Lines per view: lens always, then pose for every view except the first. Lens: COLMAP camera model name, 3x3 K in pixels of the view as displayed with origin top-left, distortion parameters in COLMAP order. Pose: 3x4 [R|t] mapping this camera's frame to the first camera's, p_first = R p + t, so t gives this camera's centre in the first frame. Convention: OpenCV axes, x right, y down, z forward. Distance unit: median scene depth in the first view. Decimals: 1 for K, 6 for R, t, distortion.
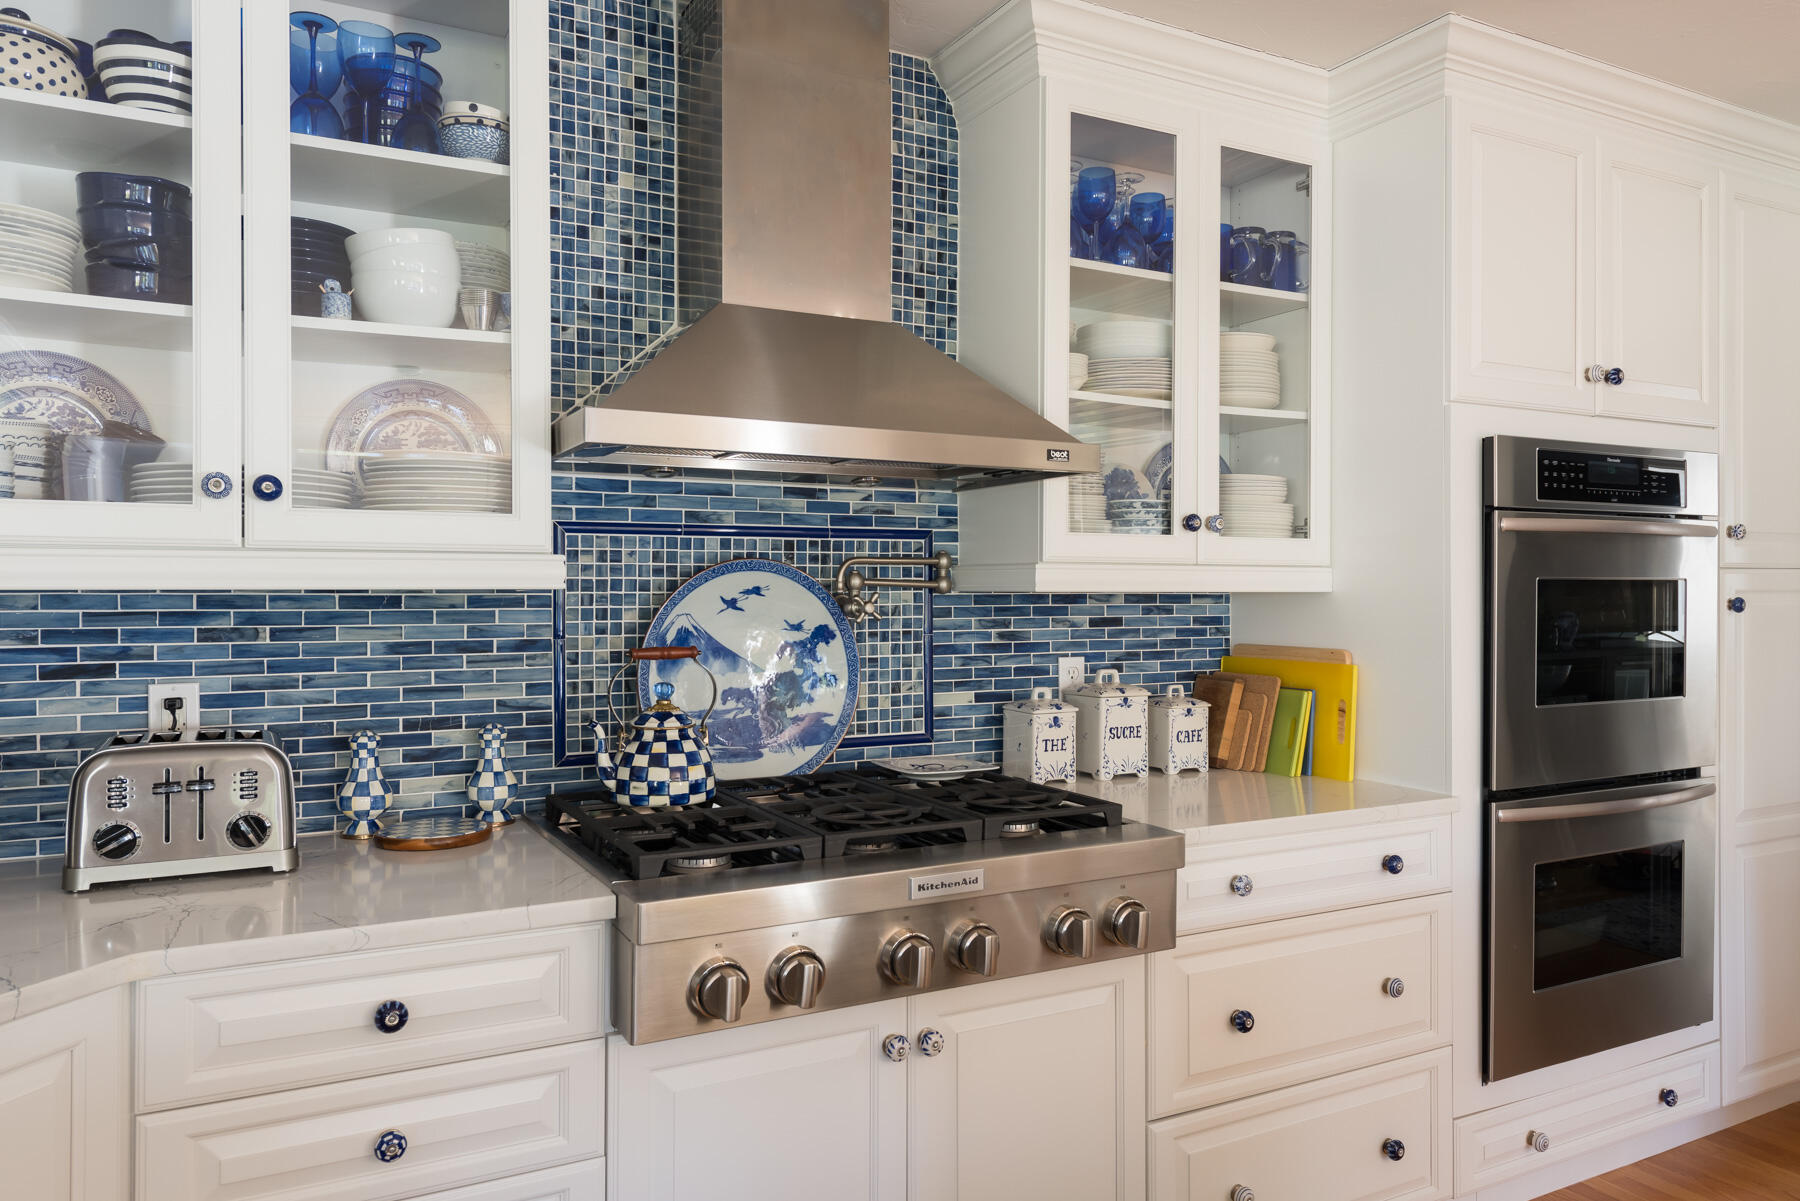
lens RADIAL K [[1250.6, 0, 903.4], [0, 1250.6, 601.6], [0, 0, 1]] dist [-0.008224, -0.001742]
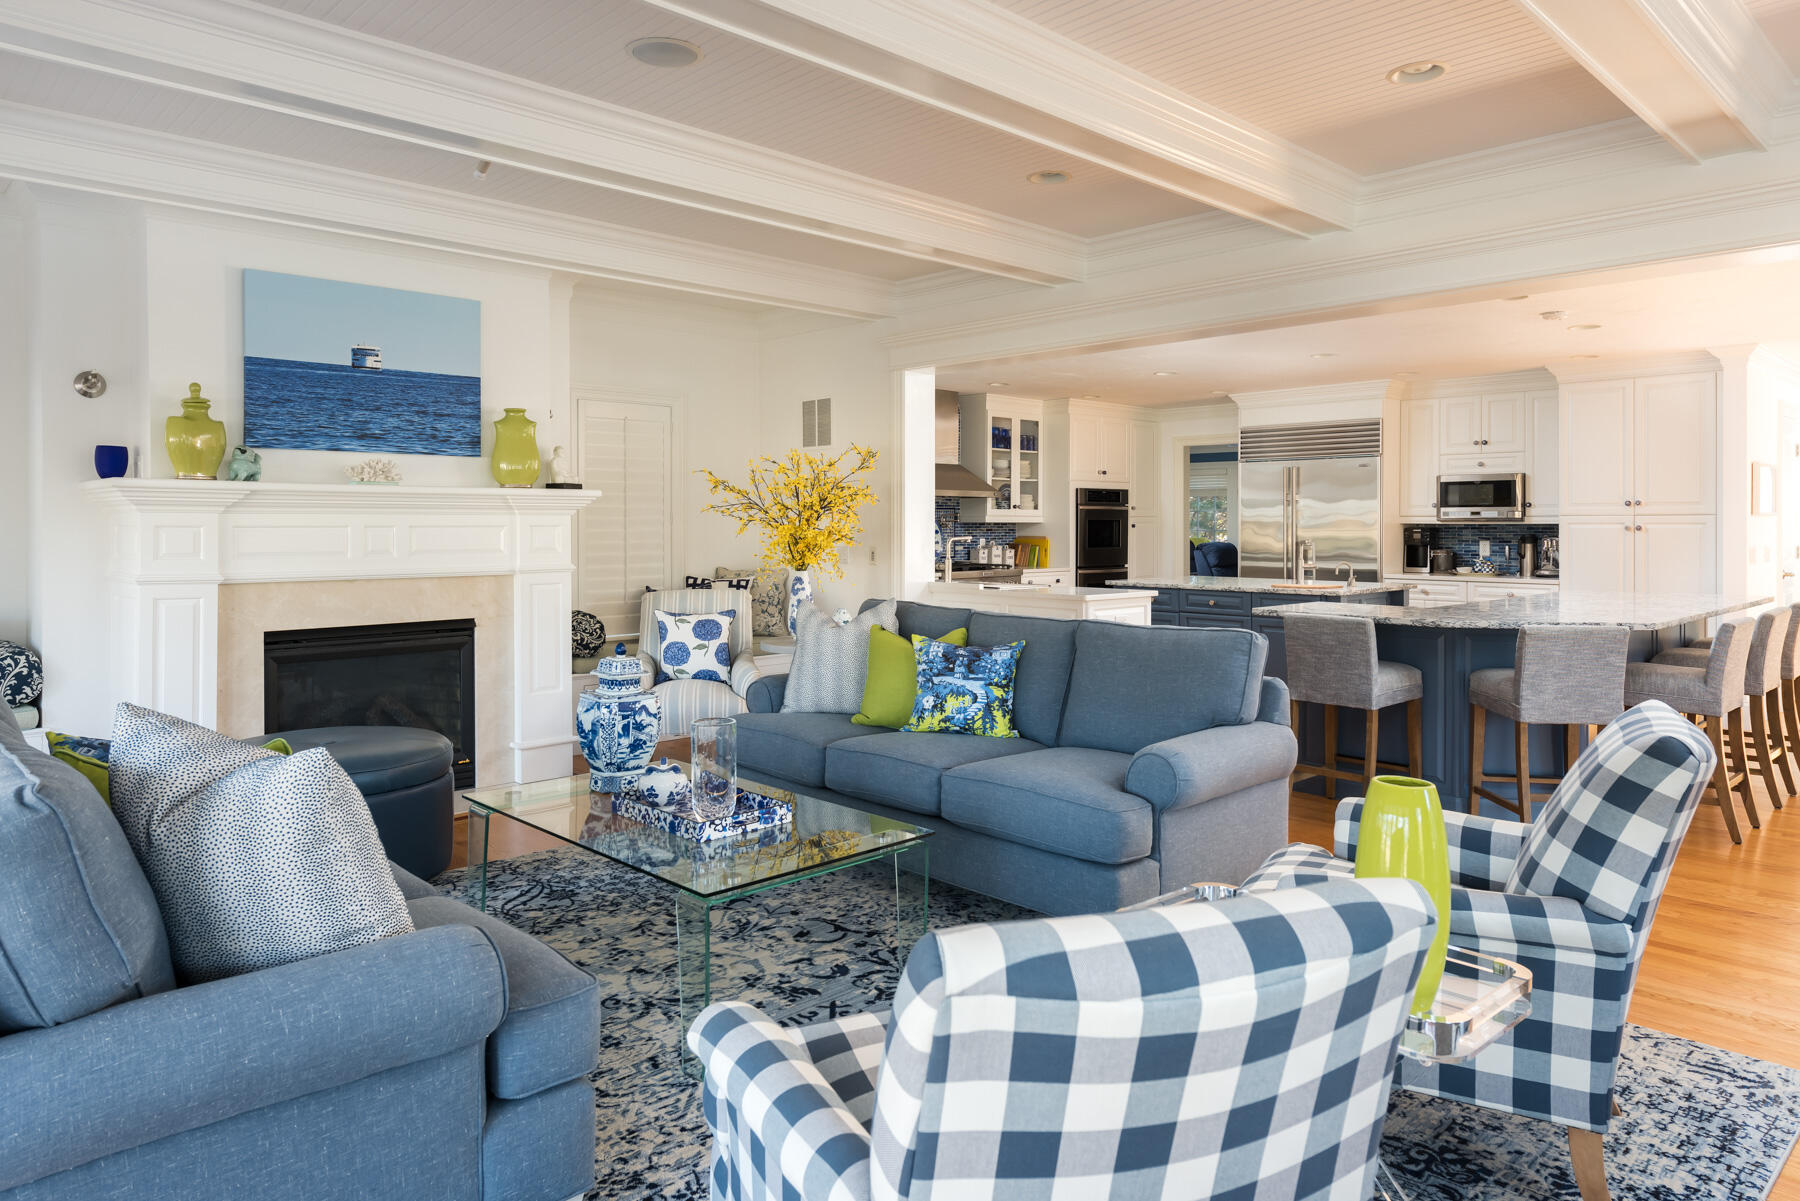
lens RADIAL K [[1157.3, 0, 899.2], [0, 1157.3, 553.9], [0, 0, 1]] dist [-0.000631, -0.001409]
pose [[0.967590, 0.007793, 0.252408, -1.130845], [-0.012281, 0.999793, 0.016211, 0.039251], [-0.252229, -0.018786, 0.967485, -2.698008]]
